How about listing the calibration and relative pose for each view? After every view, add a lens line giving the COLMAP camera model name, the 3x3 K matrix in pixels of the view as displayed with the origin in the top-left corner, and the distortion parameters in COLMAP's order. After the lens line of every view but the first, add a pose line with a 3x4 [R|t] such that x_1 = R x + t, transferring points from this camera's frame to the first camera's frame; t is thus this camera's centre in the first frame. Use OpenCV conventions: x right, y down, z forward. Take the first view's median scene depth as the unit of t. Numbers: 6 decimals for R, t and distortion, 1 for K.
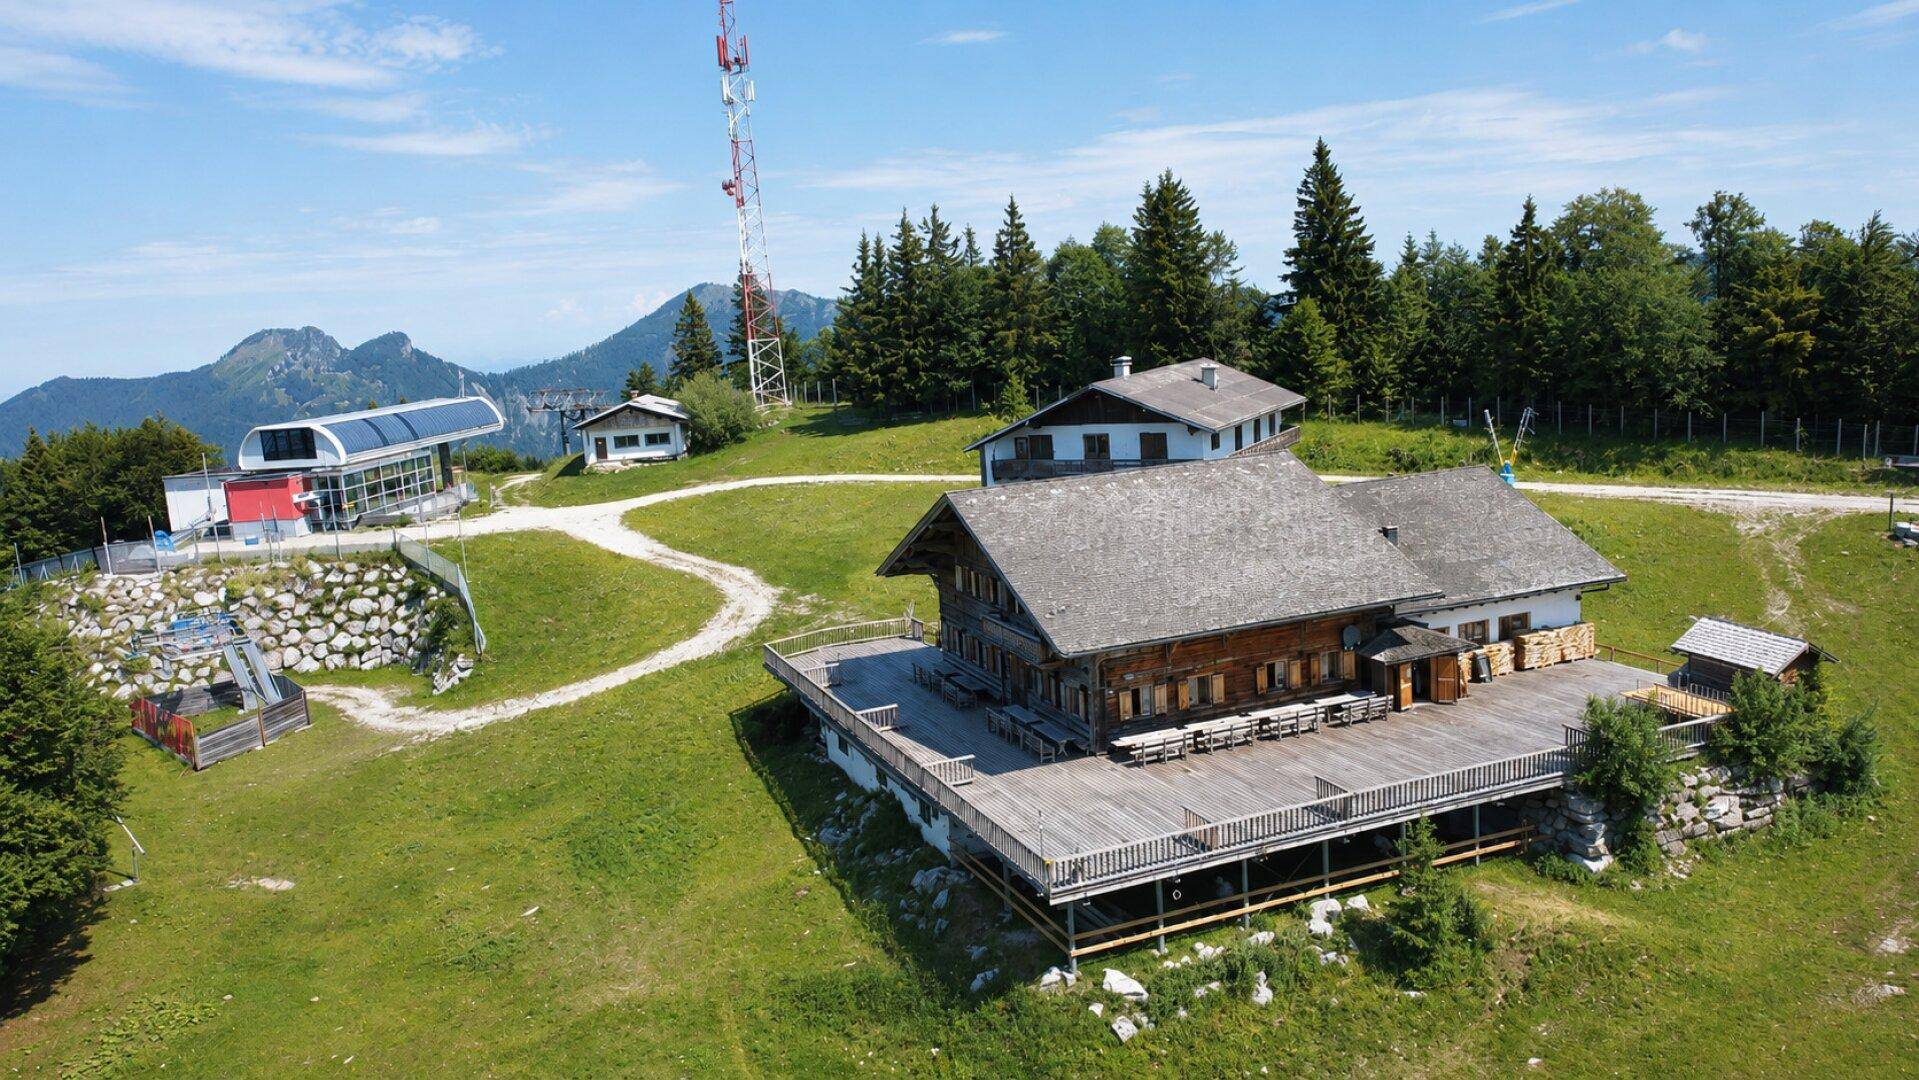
lens RADIAL K [[1482.9, 0, 963.3], [0, 1482.9, 548.9], [0, 0, 1]] dist [0.025349, -0.001002]
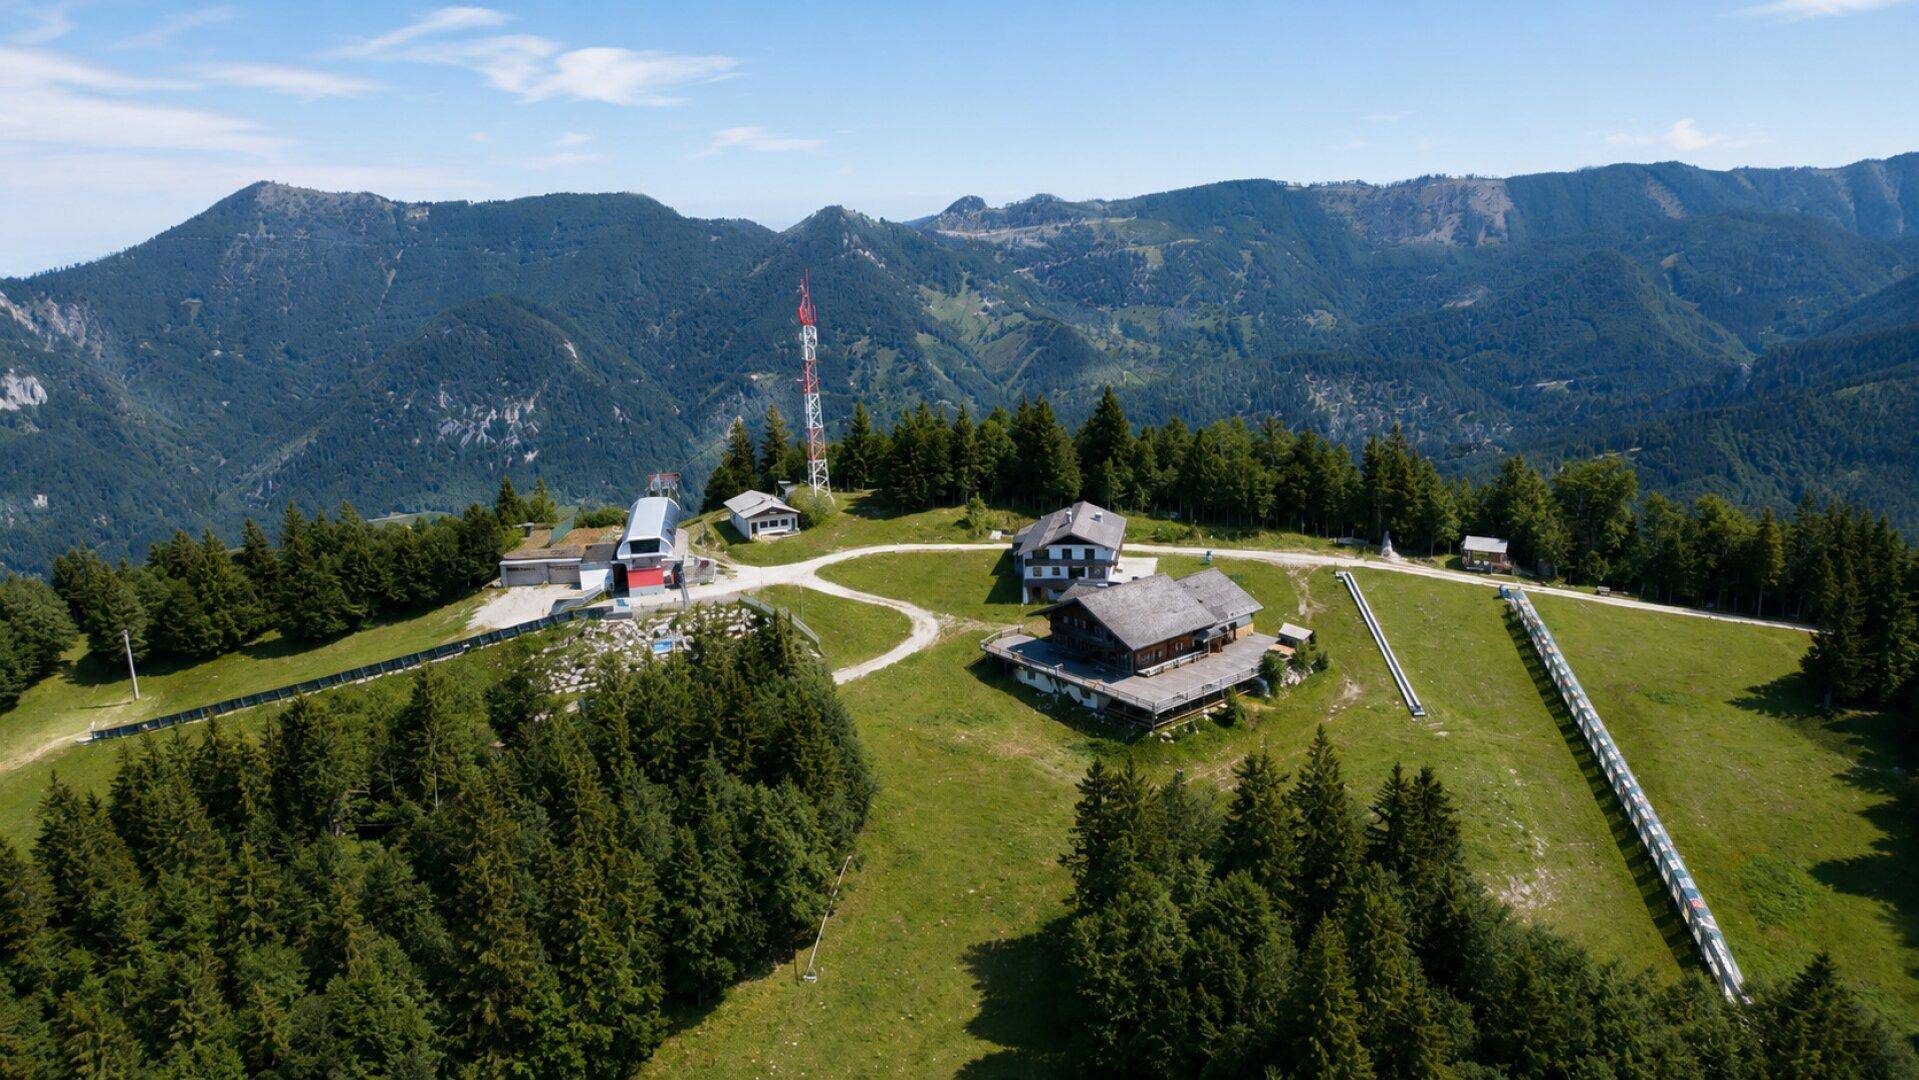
lens RADIAL K [[1482.9, 0, 957.8], [0, 1482.9, 535.6], [0, 0, 1]] dist [0.025349, -0.001002]
pose [[0.956784, -0.048131, 0.286790, -0.880221], [0.027799, 0.996830, 0.074552, -0.315553], [-0.289469, -0.063358, 0.955088, -1.496121]]
